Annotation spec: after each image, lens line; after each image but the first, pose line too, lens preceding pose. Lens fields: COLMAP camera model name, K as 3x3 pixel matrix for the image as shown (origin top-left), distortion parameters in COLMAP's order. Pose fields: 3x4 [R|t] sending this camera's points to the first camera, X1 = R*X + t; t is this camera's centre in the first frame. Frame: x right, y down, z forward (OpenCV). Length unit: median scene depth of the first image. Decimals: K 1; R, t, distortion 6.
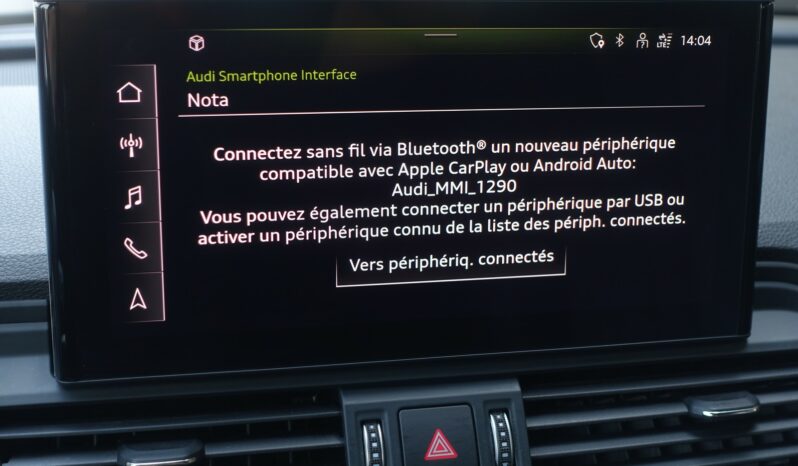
lens RADIAL K [[1180.7, 0, 400.8], [0, 1180.7, 233.3], [0, 0, 1]] dist [-0.050124, 0.000000]
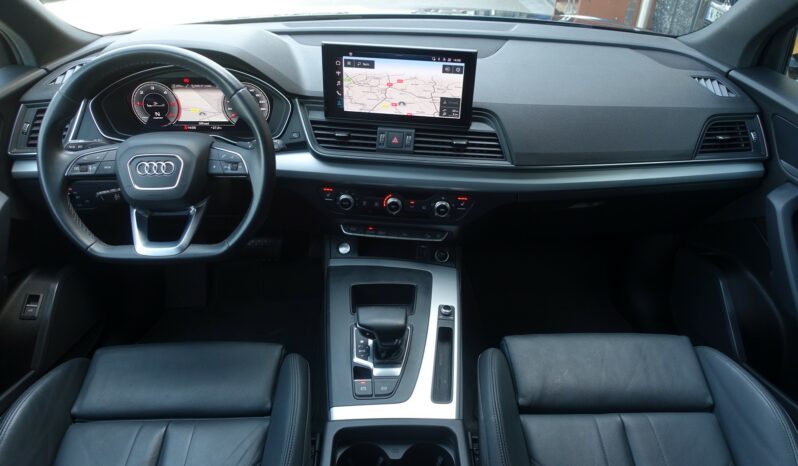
lens RADIAL K [[545.3, 0, 397.5], [0, 545.3, 227.6], [0, 0, 1]] dist [-0.001994, 0.003009]
pose [[0.938203, 0.190275, -0.289085, 0.777537], [-0.097950, 0.947136, 0.305513, -0.173991], [0.331935, -0.258318, 0.907244, -1.179714]]
